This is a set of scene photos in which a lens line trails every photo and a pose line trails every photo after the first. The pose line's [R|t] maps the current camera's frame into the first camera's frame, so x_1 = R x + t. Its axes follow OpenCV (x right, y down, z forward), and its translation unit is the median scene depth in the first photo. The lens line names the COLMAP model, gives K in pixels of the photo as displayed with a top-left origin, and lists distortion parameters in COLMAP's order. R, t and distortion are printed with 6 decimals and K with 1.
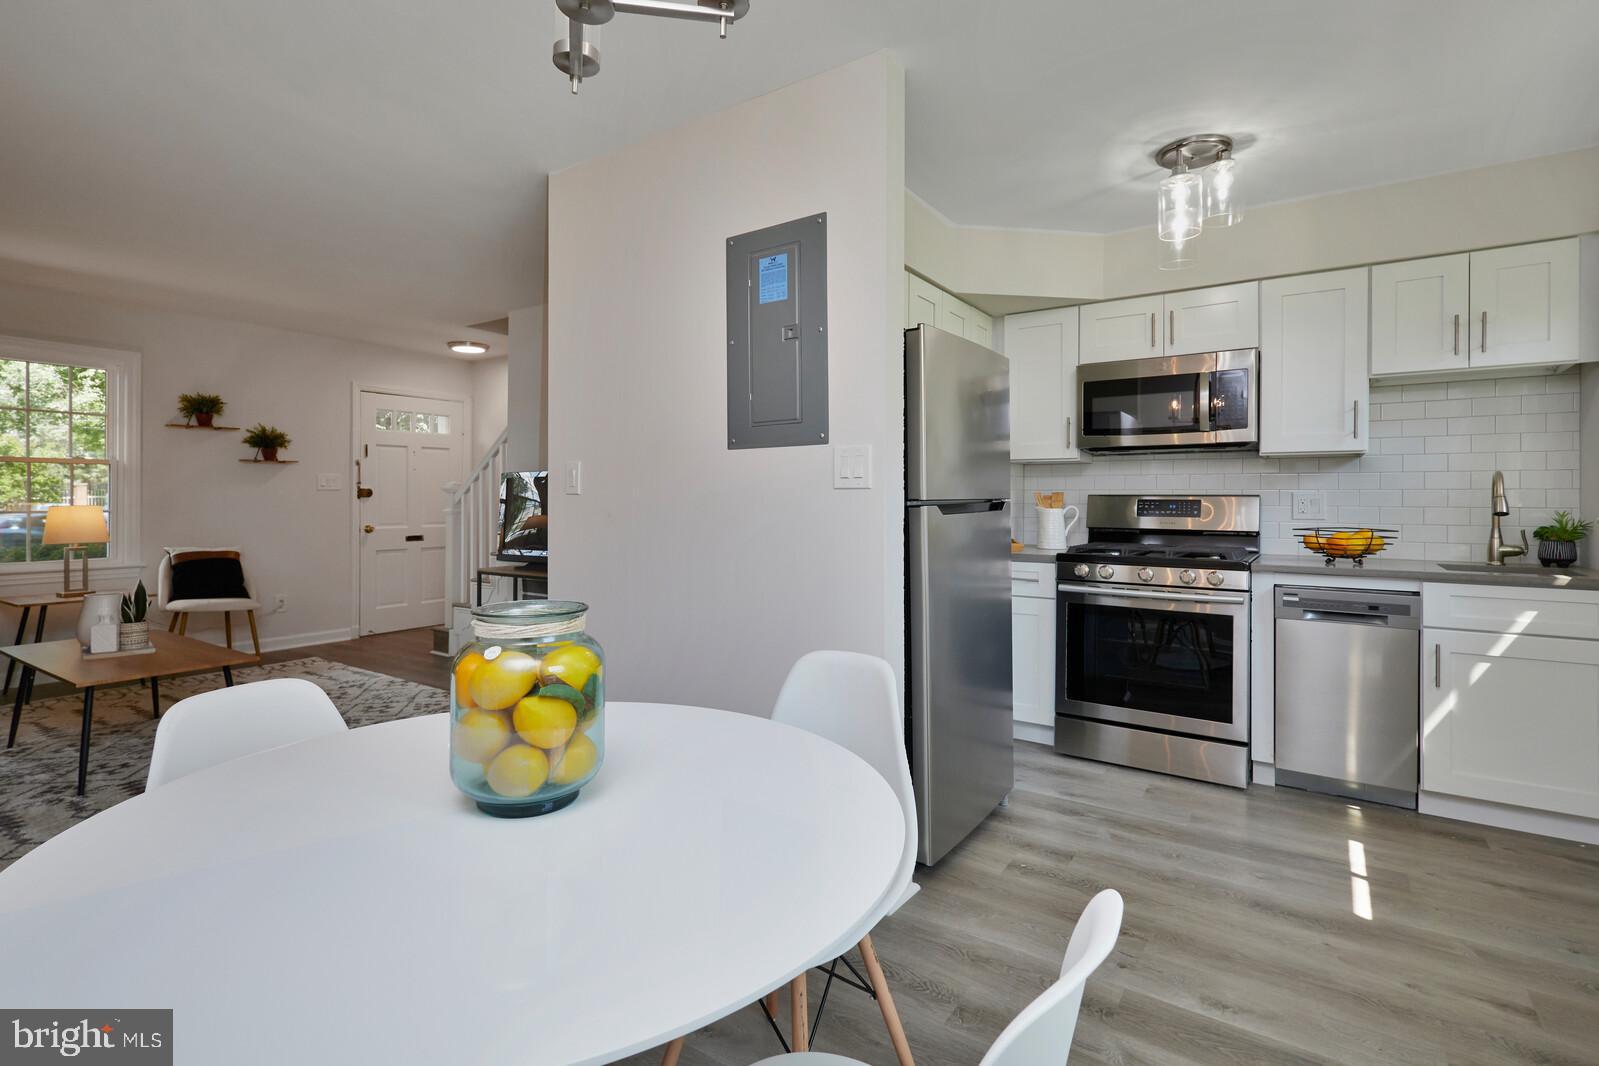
lens RADIAL K [[733.7, 0, 811.8], [0, 733.7, 497.8], [0, 0, 1]] dist [0.000303, -0.001181]
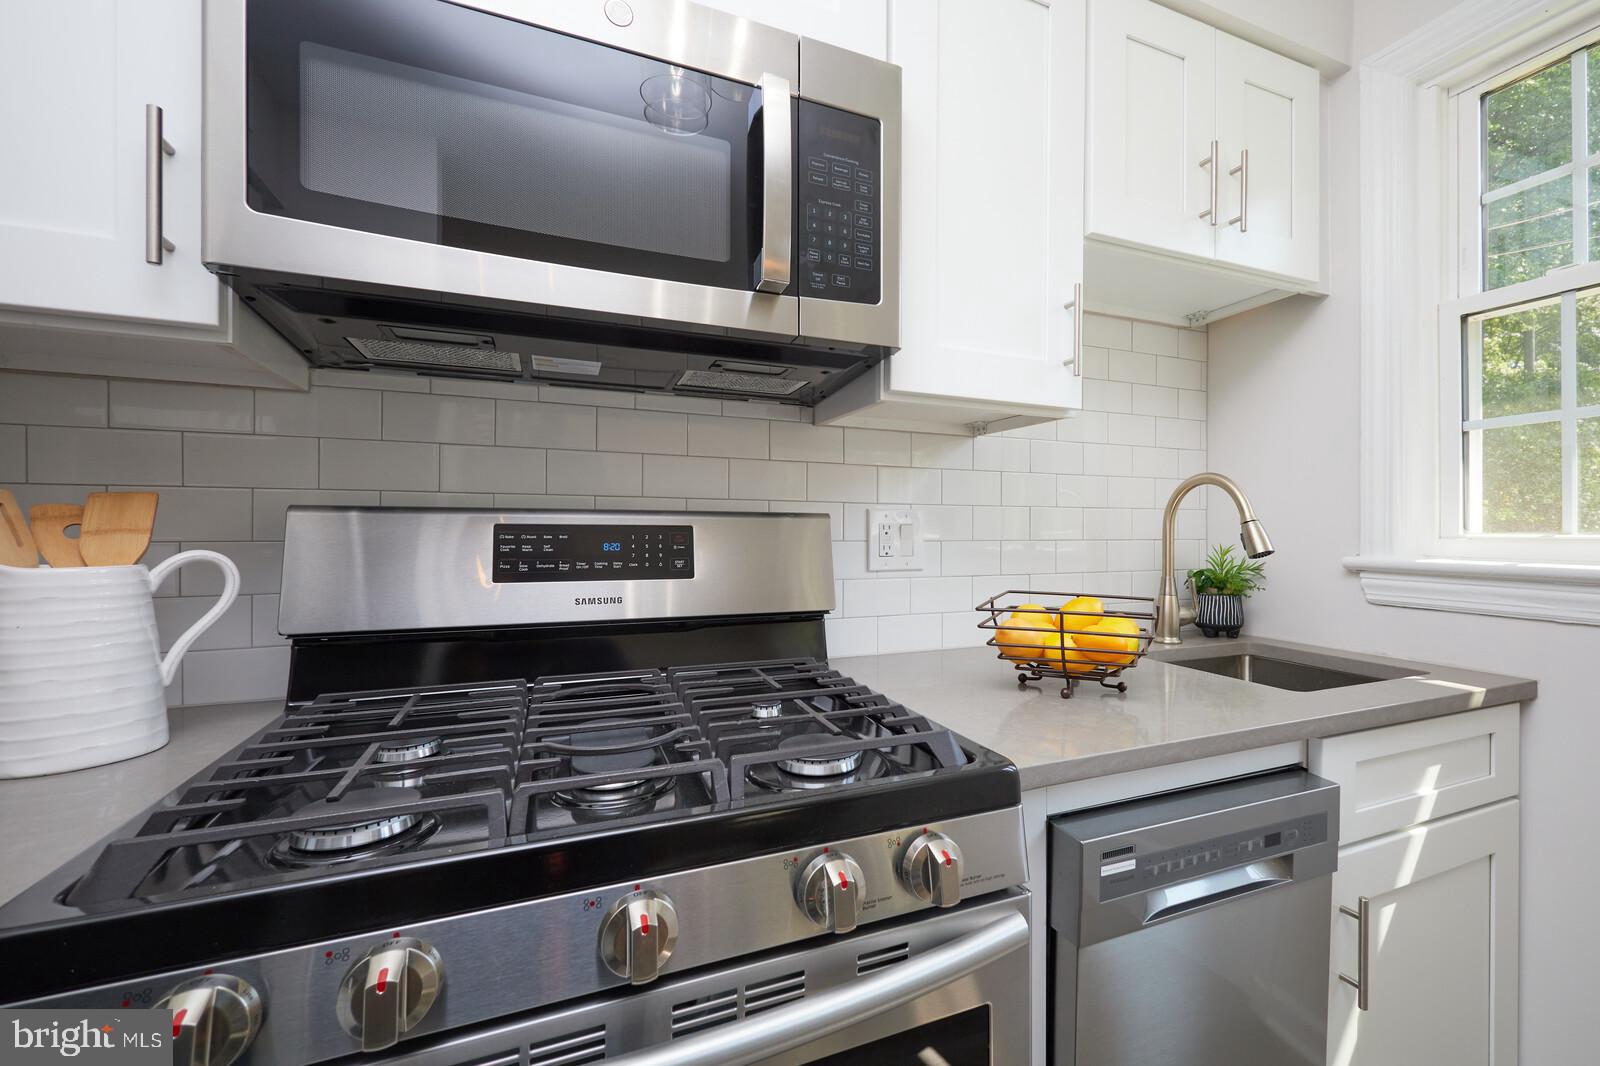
lens RADIAL K [[692.5, 0, 864.4], [0, 692.5, 528.7], [0, 0, 1]] dist [0.006908, 0.000068]
pose [[0.518085, -0.001516, 0.855328, 0.364267], [-0.004024, 0.999983, 0.004210, 0.002845], [-0.855319, -0.005623, 0.518070, 0.937349]]
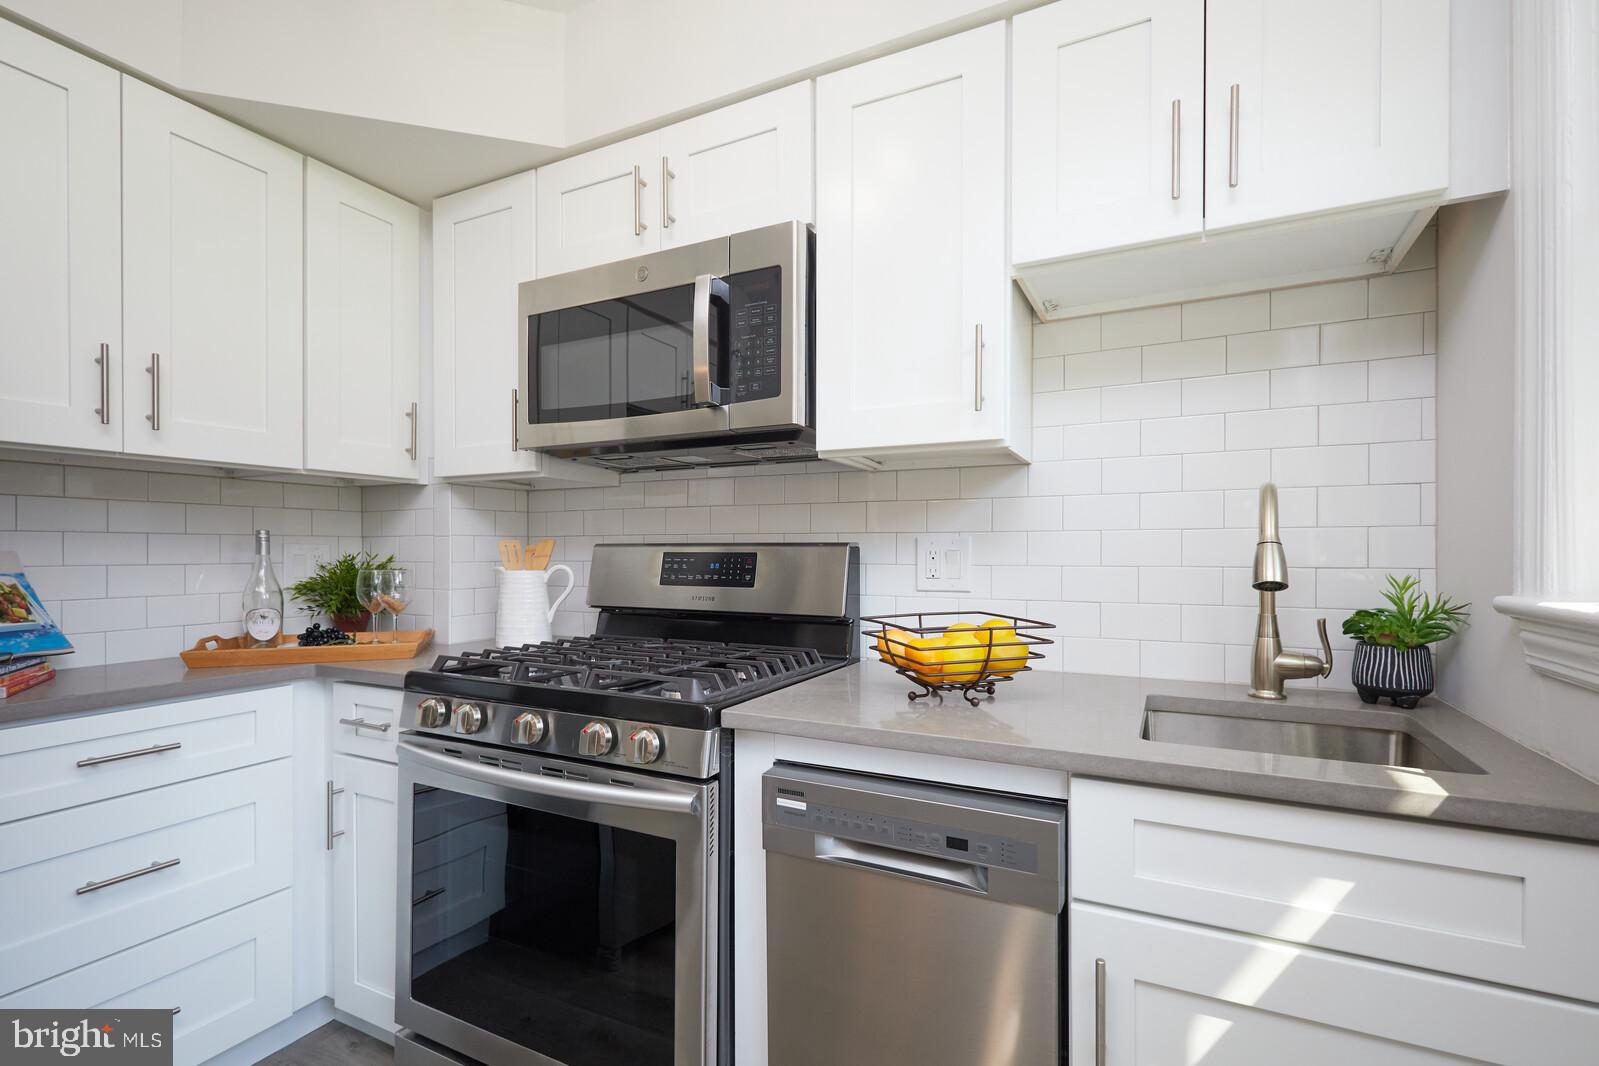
lens RADIAL K [[733.7, 0, 791.1], [0, 733.7, 554.6], [0, 0, 1]] dist [0.000303, -0.001181]
pose [[0.991752, -0.004824, 0.128077, 0.598617], [0.003959, 0.999968, 0.007005, 0.000768], [-0.128107, -0.006441, 0.991739, 0.605076]]
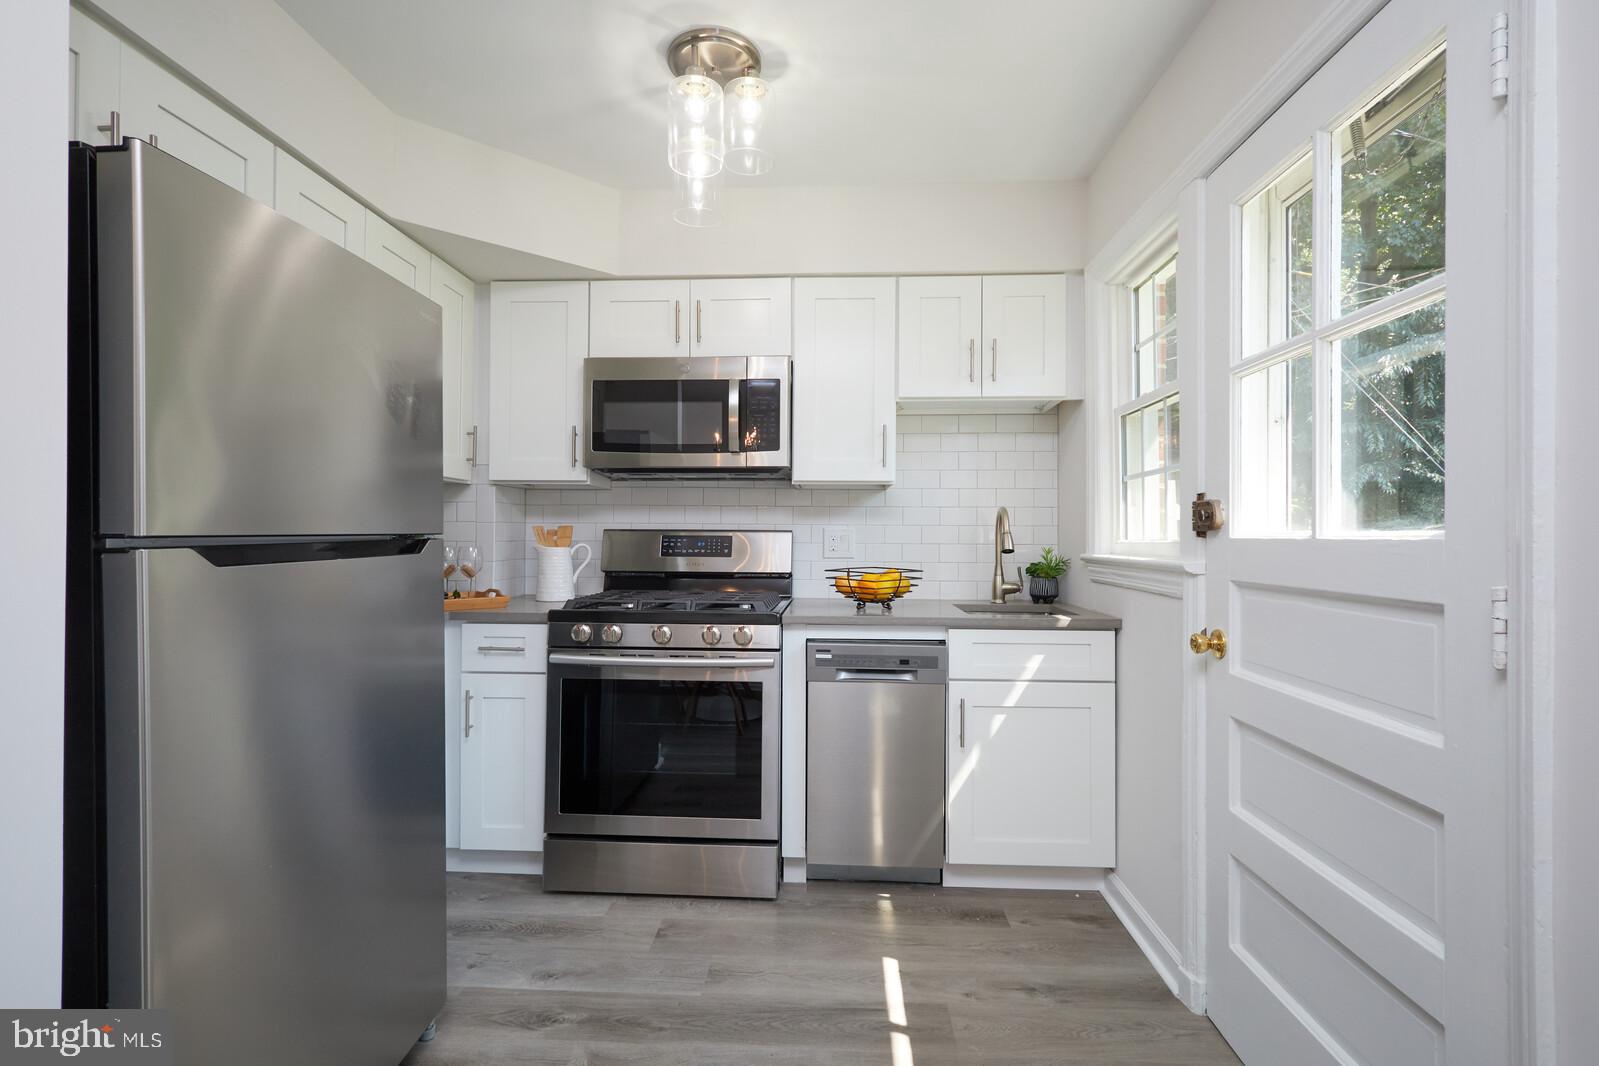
lens RADIAL K [[733.7, 0, 791.4], [0, 733.7, 526.2], [0, 0, 1]] dist [0.000303, -0.001181]
pose [[0.857016, 0.007689, 0.515233, 0.195803], [-0.002588, 0.999940, -0.010619, 0.000464], [-0.515284, 0.007767, 0.856984, 0.309878]]
